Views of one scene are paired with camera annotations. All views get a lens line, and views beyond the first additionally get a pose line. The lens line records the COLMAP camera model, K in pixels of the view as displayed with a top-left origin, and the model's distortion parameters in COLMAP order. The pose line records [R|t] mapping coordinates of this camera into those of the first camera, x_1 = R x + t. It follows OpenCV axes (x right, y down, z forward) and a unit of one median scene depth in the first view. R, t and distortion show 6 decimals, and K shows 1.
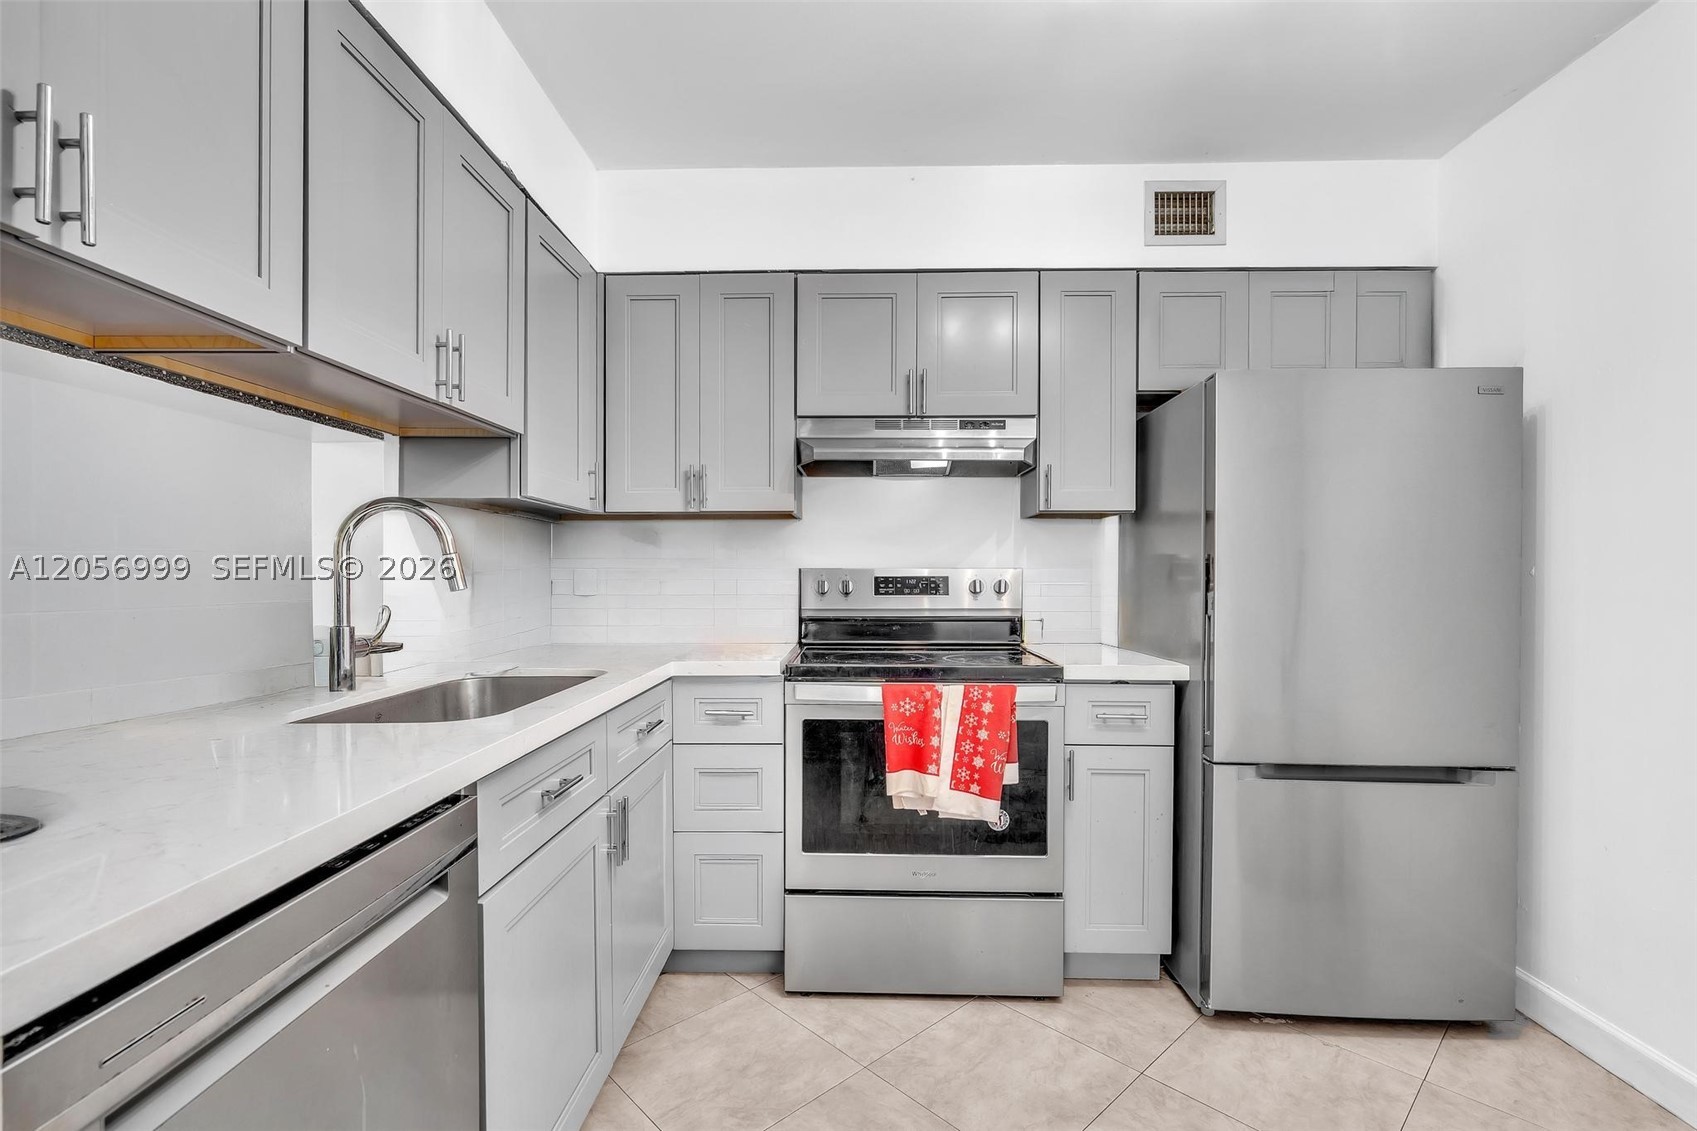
lens RADIAL K [[783.0, 0, 856.8], [0, 783.0, 578.0], [0, 0, 1]] dist [0.001630, 0.000462]
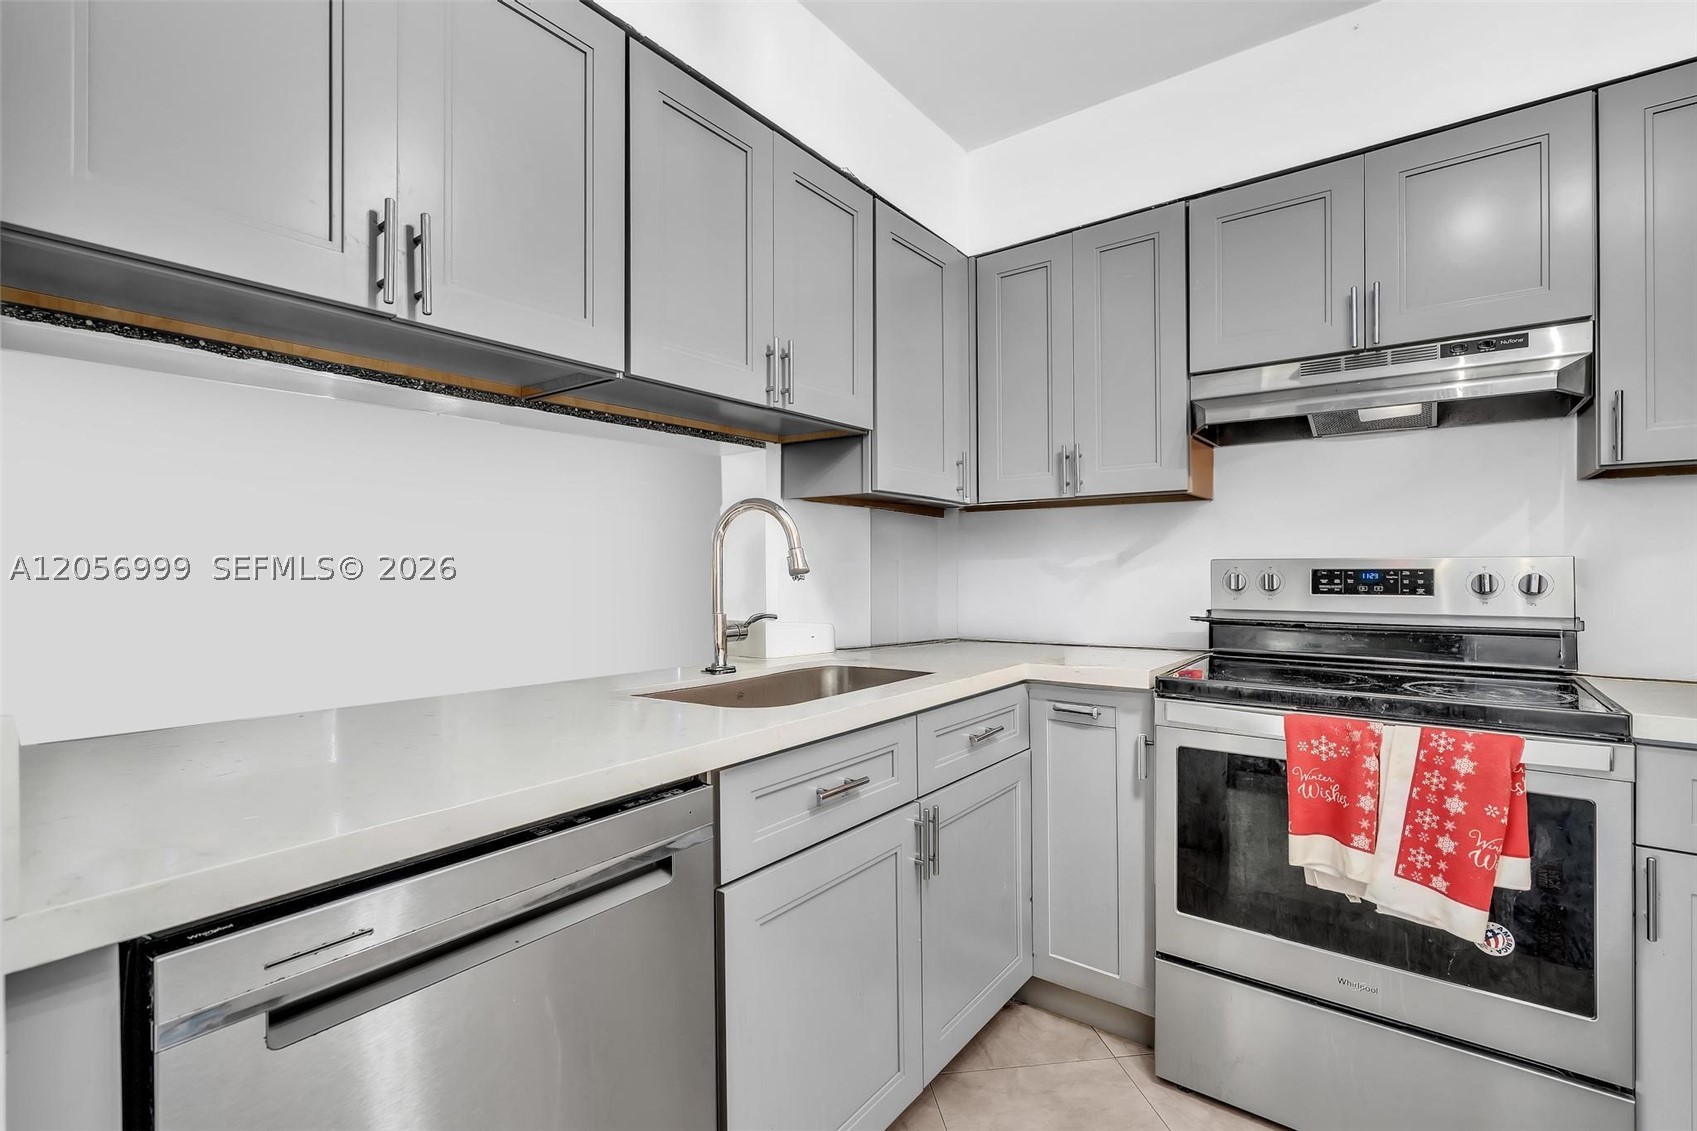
lens RADIAL K [[779.3, 0, 848.5], [0, 779.3, 565.5], [0, 0, 1]] dist [0.000192, 0.000577]
pose [[0.805514, -0.004031, -0.592563, 0.136331], [-0.000093, 0.999976, -0.006929, -0.000306], [0.592577, 0.005636, 0.805494, 0.151517]]
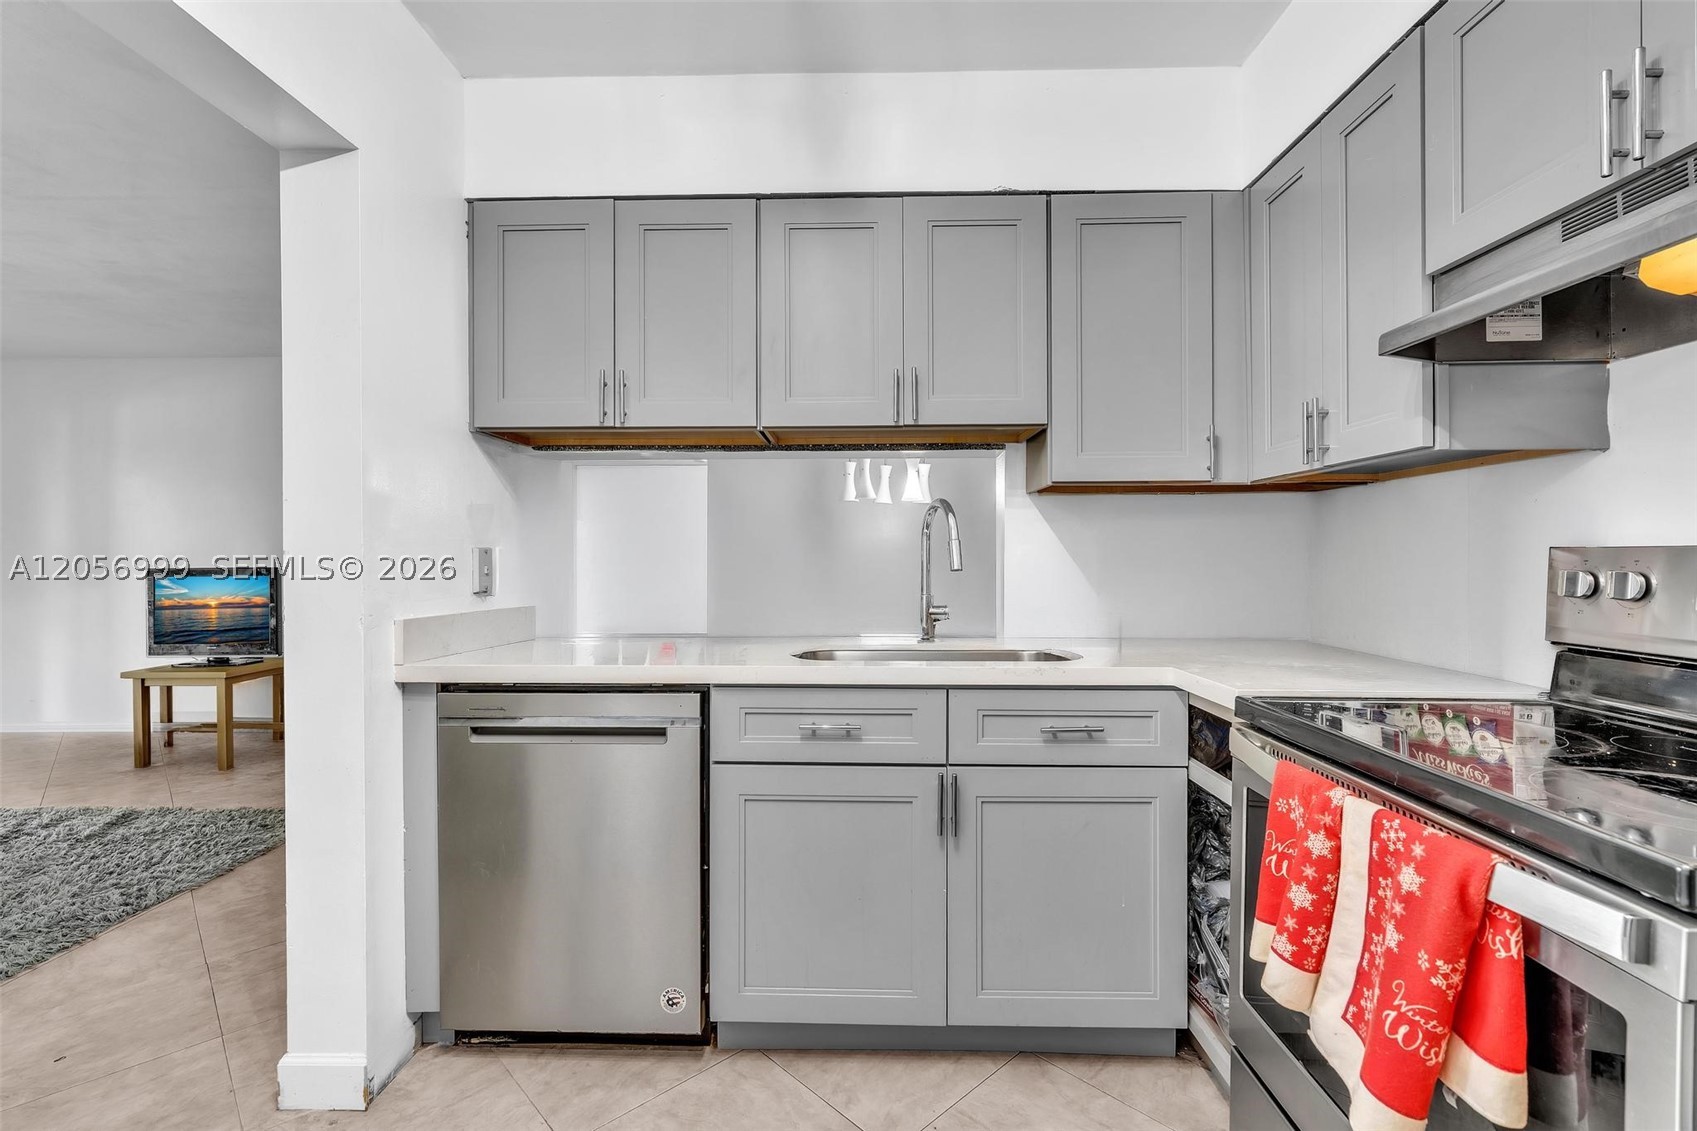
lens RADIAL K [[789.4, 0, 843.7], [0, 789.4, 558.6], [0, 0, 1]] dist [0.000422, 0.000039]
pose [[-0.030471, 0.002442, -0.999533, 0.586151], [-0.007646, 0.999967, 0.002677, -0.003502], [0.999506, 0.007724, -0.030452, 0.700187]]
